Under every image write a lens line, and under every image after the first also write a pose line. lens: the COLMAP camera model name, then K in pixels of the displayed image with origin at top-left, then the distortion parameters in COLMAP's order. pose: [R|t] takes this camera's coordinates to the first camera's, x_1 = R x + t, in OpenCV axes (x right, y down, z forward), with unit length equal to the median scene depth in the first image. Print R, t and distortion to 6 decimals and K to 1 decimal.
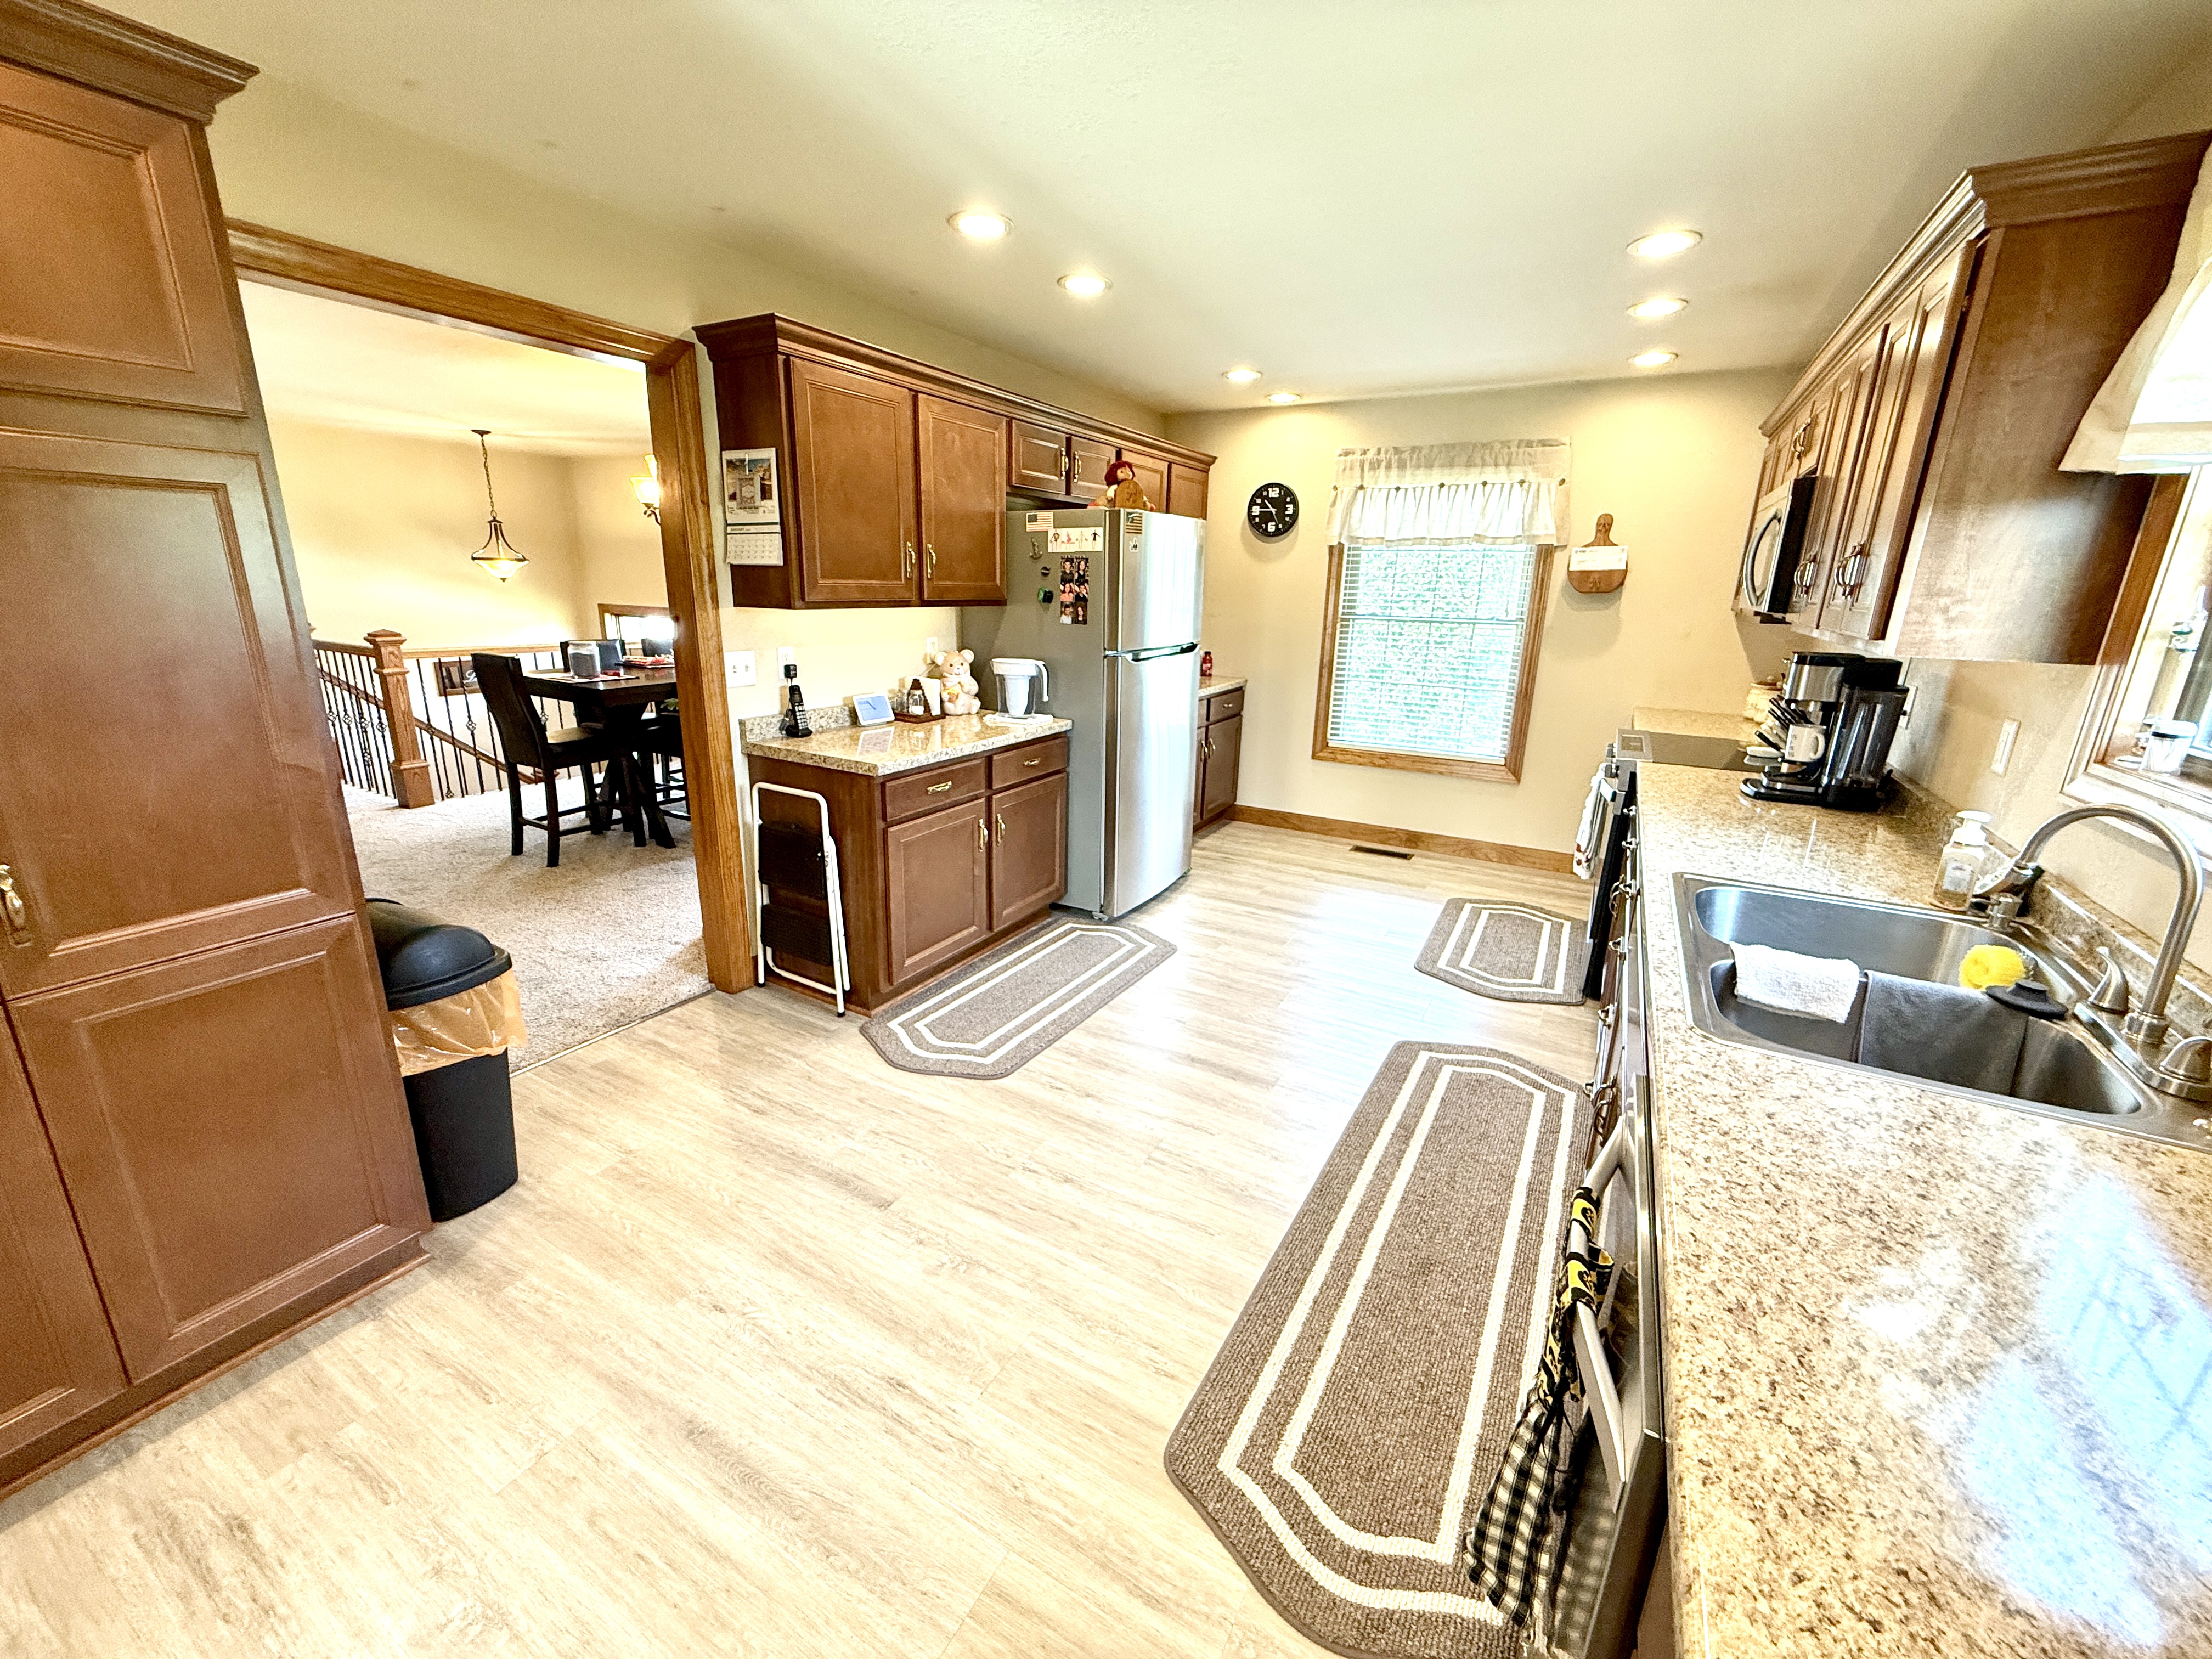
lens RADIAL K [[882.5, 0, 1098.2], [0, 882.5, 826.8], [0, 0, 1]] dist [0.002712, -0.000389]
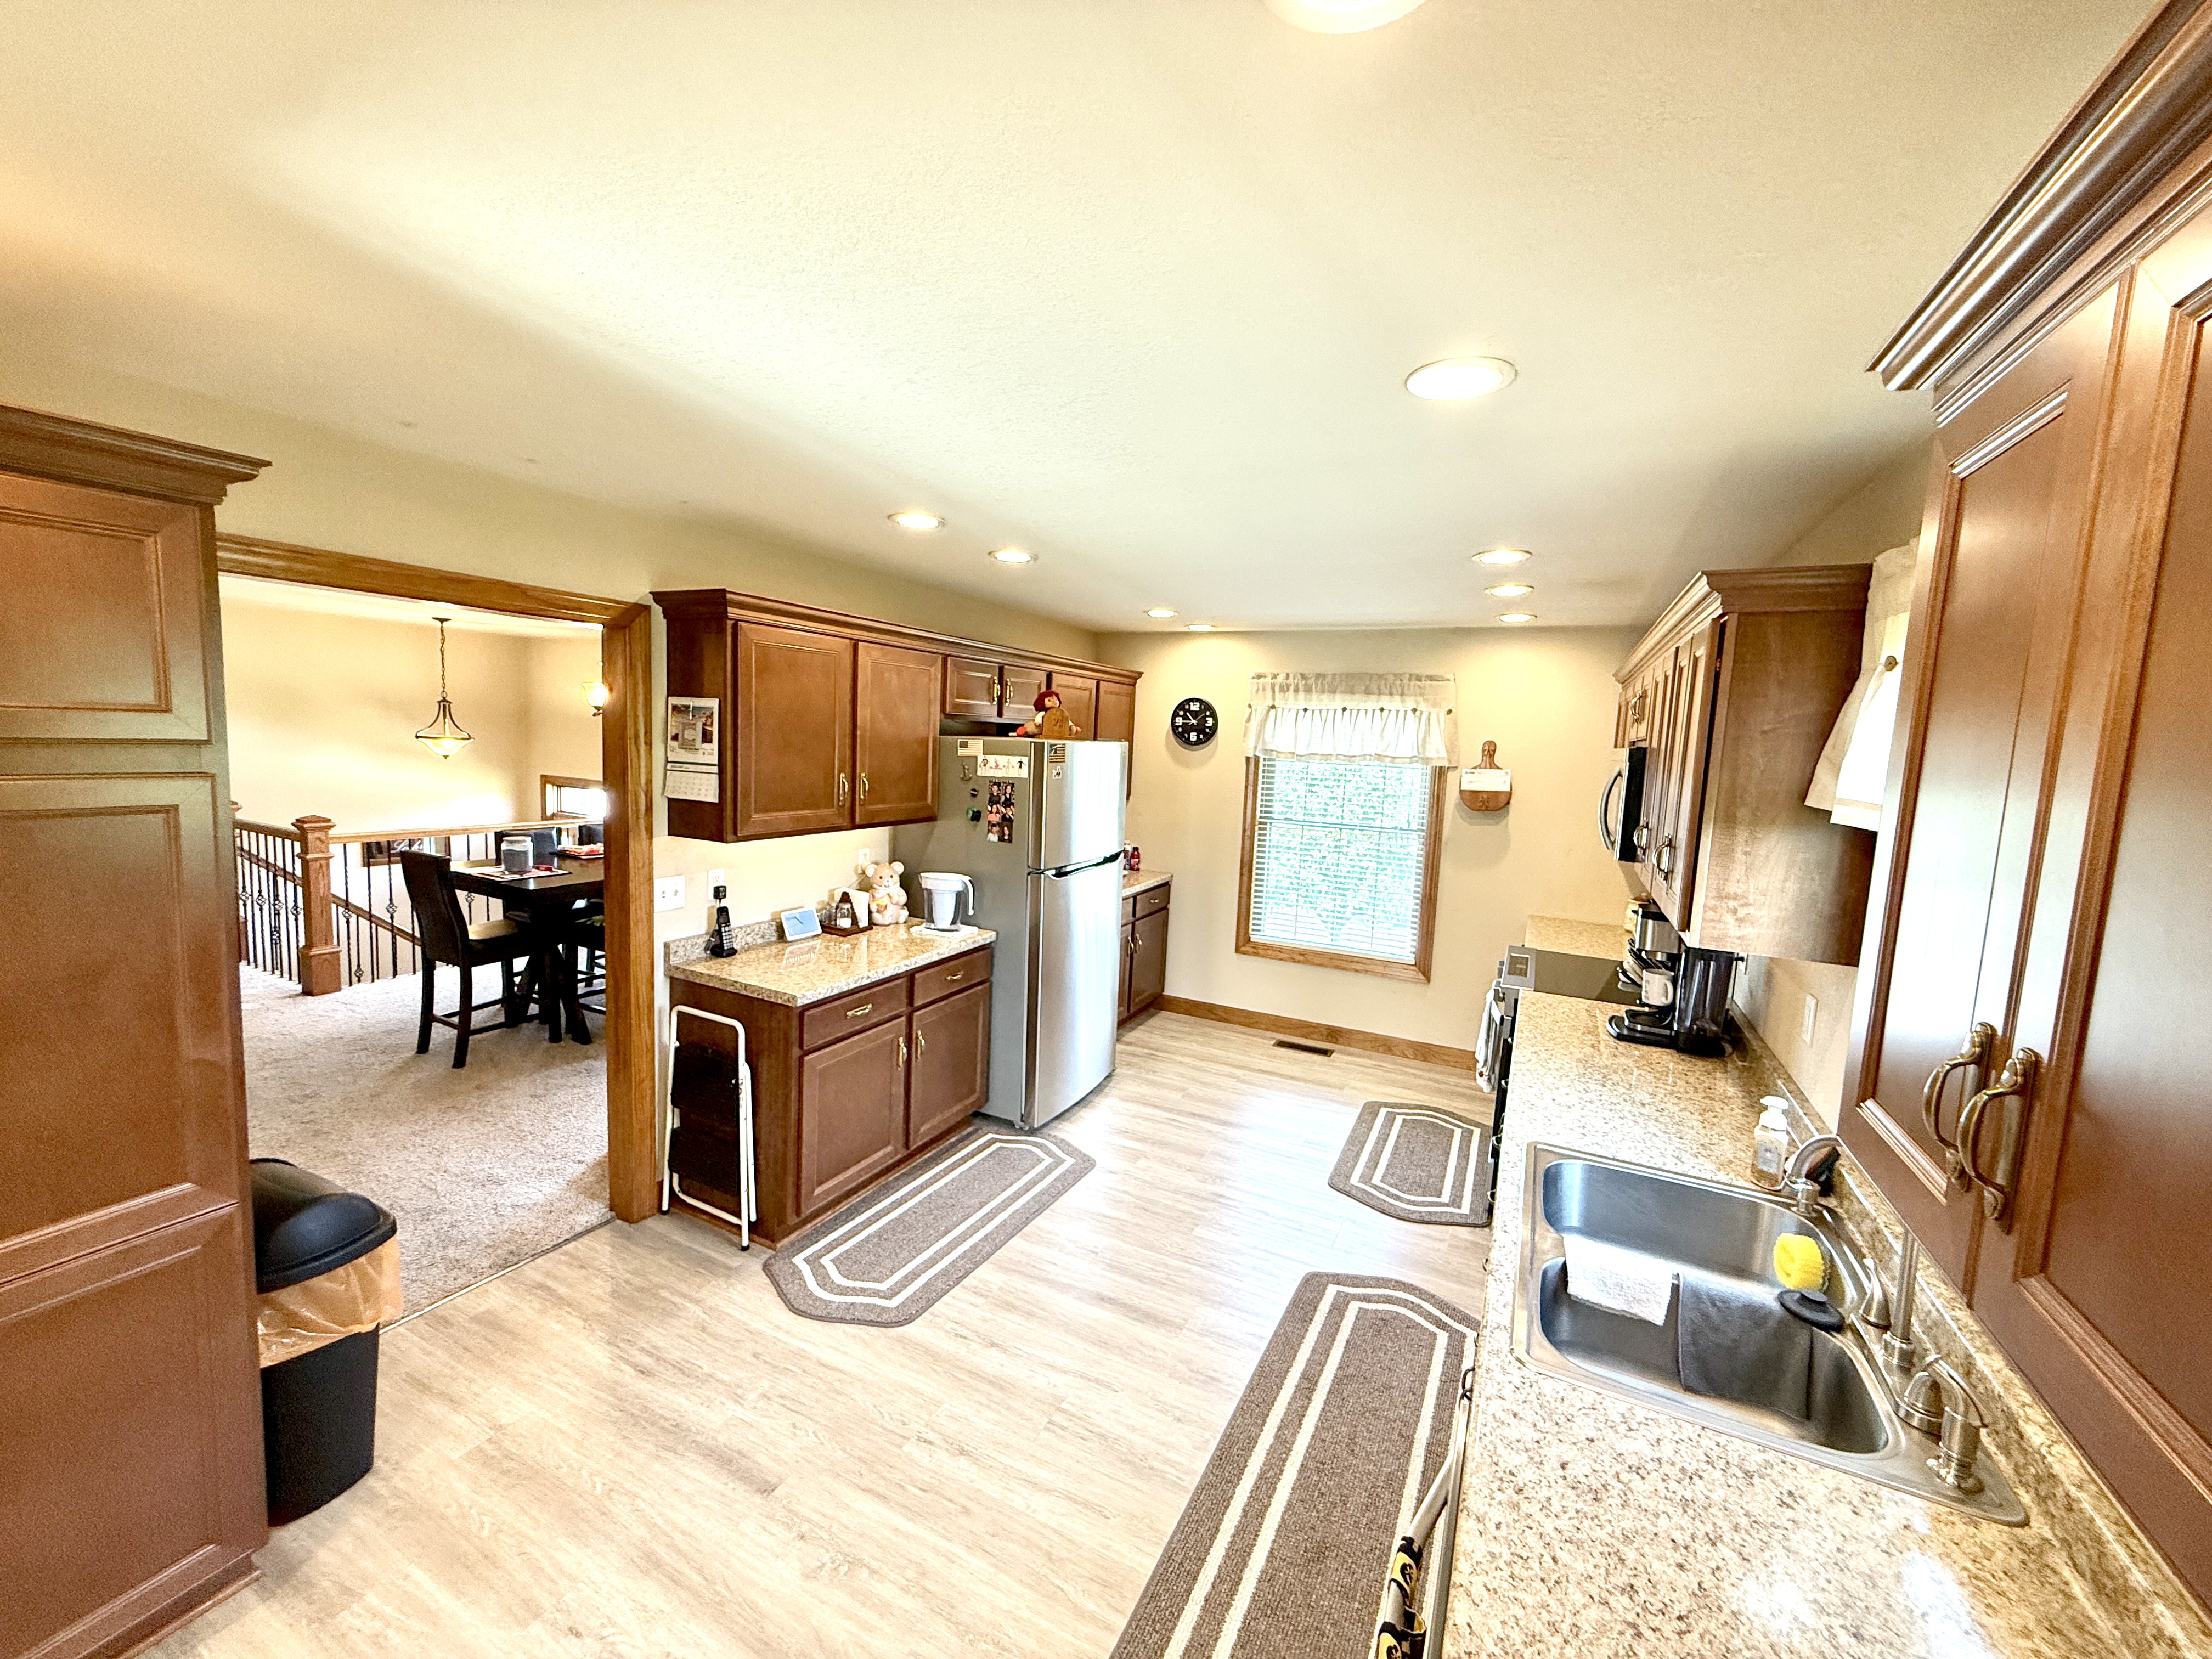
lens RADIAL K [[882.5, 0, 1097.4], [0, 882.5, 828.0], [0, 0, 1]] dist [0.002712, -0.000389]
pose [[0.998246, 0.016578, 0.056840, 0.035584], [-0.007050, 0.986453, -0.163892, -0.092186], [-0.058787, 0.163203, 0.984839, -0.060985]]
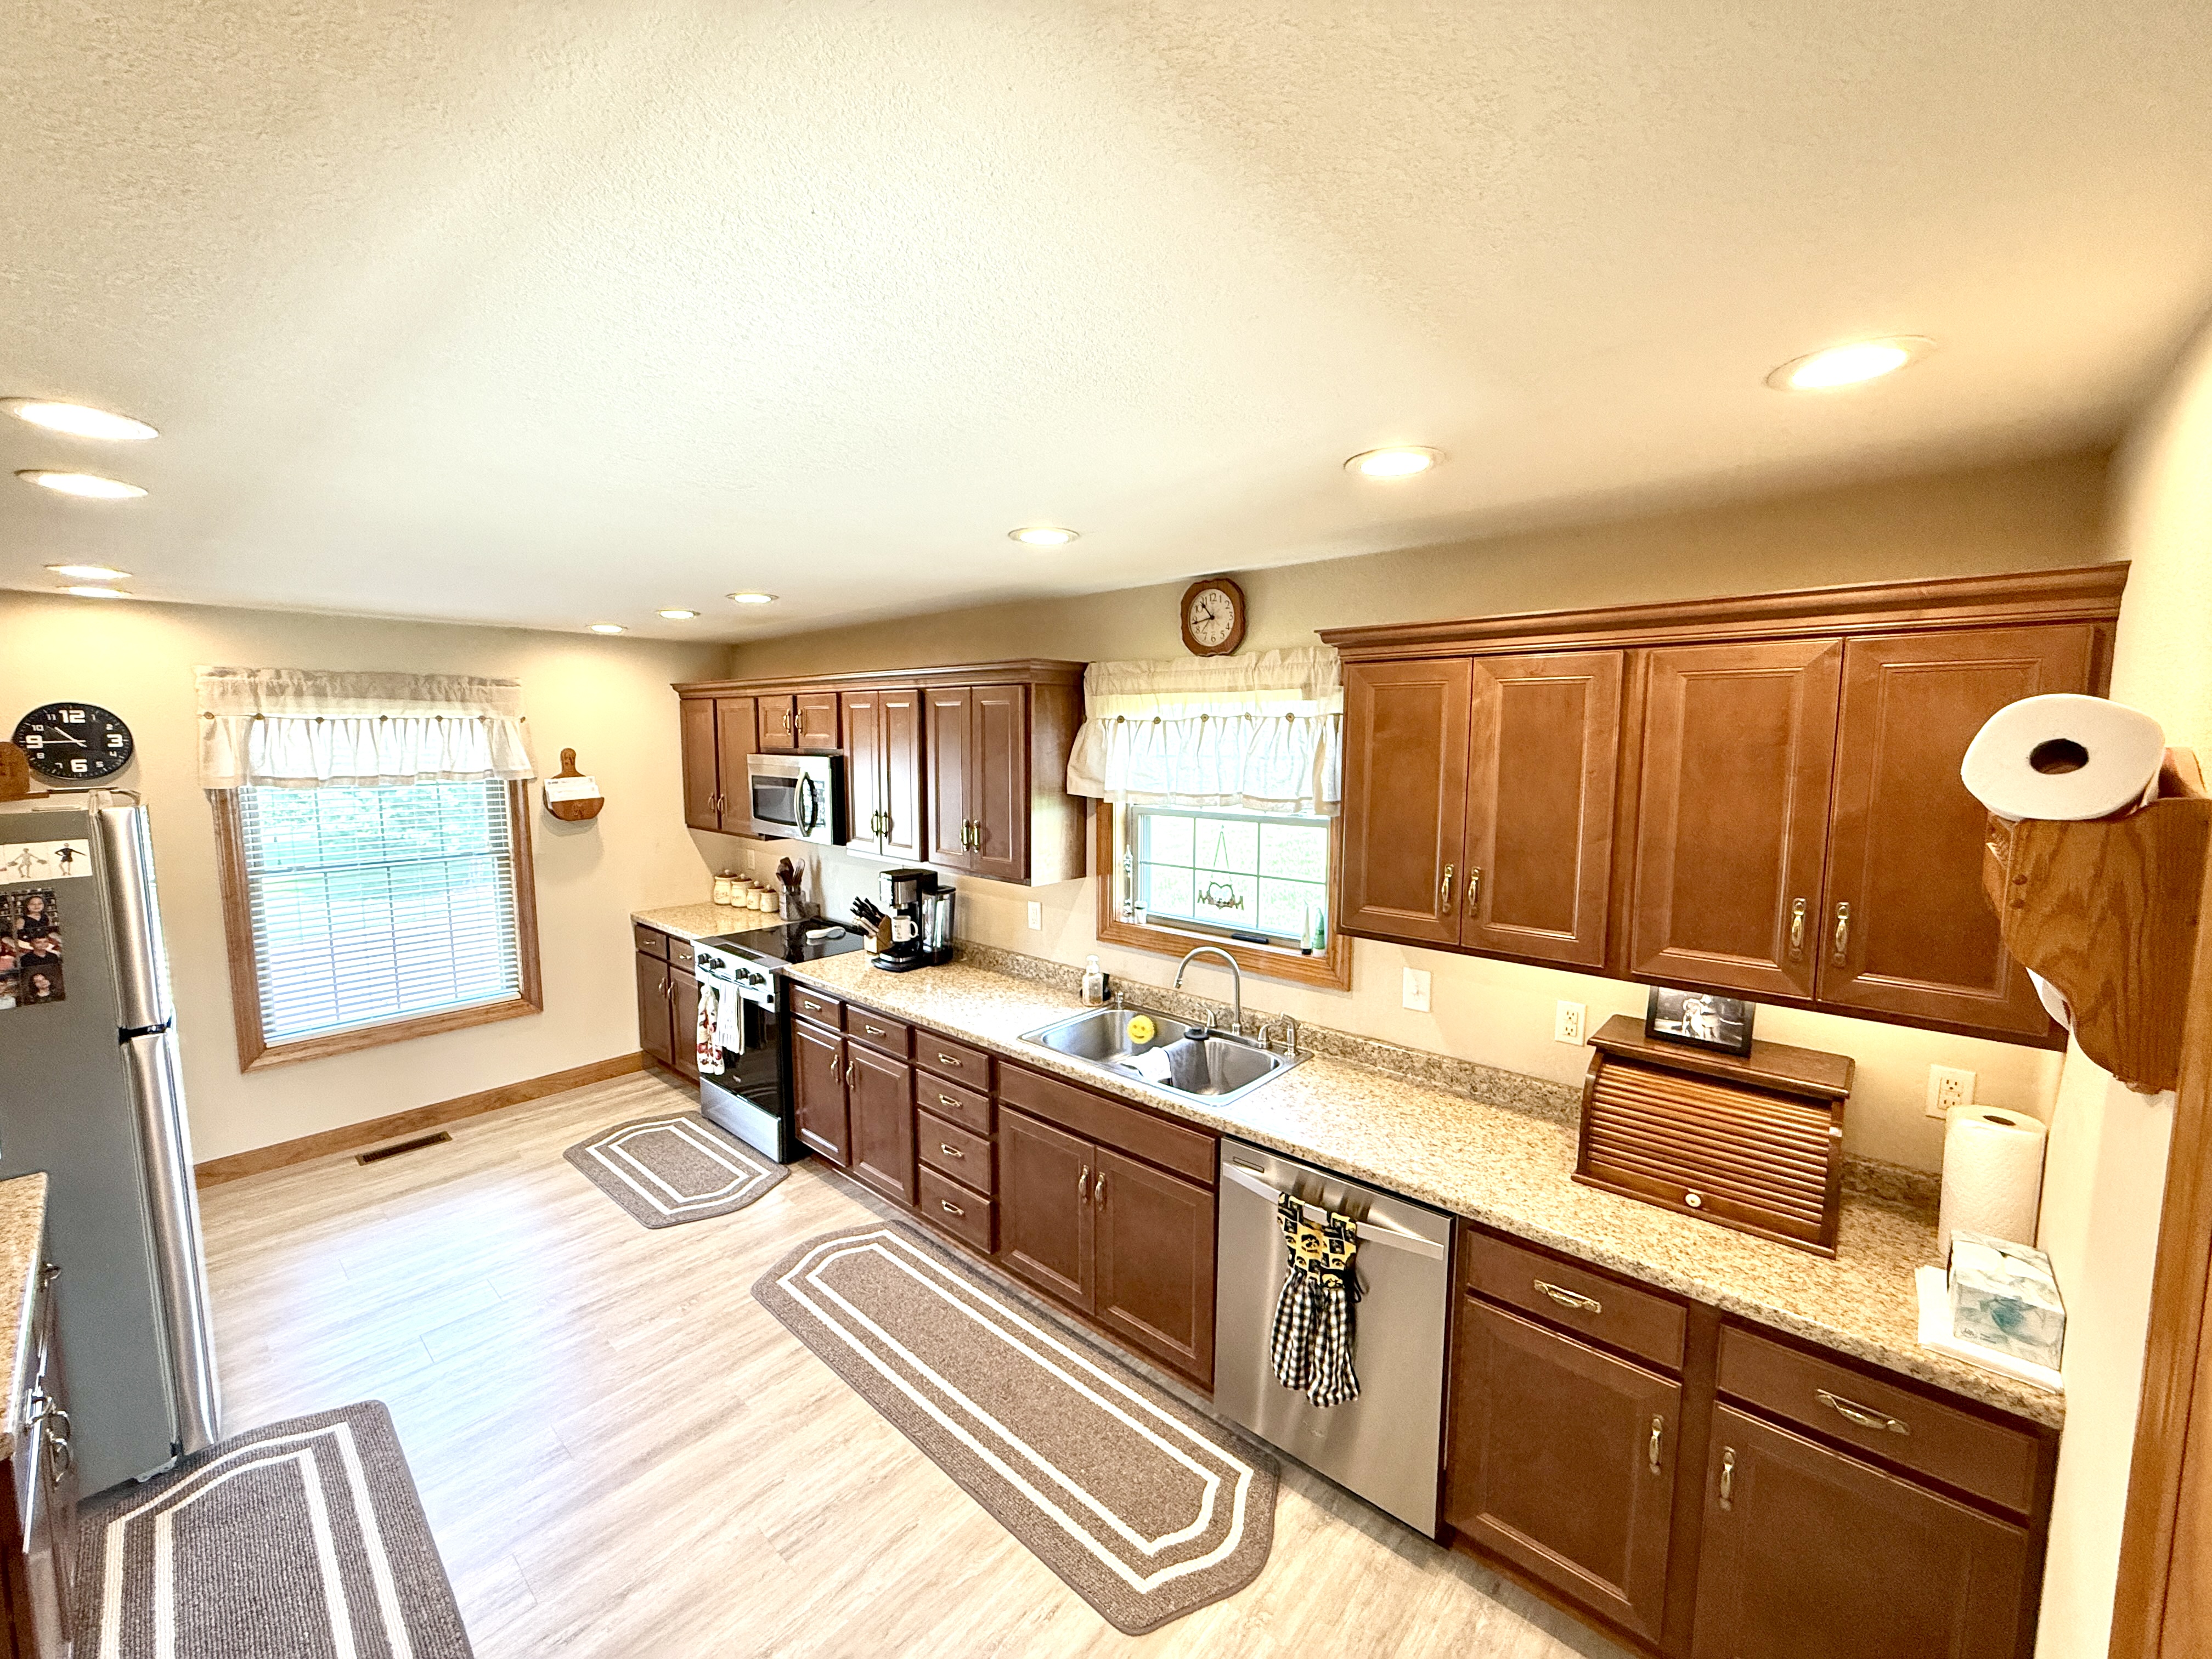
lens RADIAL K [[882.5, 0, 1093.7], [0, 882.5, 829.0], [0, 0, 1]] dist [0.002712, -0.000389]
pose [[0.202483, -0.127266, 0.970981, -0.521811], [0.265277, 0.961576, 0.070714, -0.245894], [-0.942671, 0.243260, 0.228463, 0.258467]]
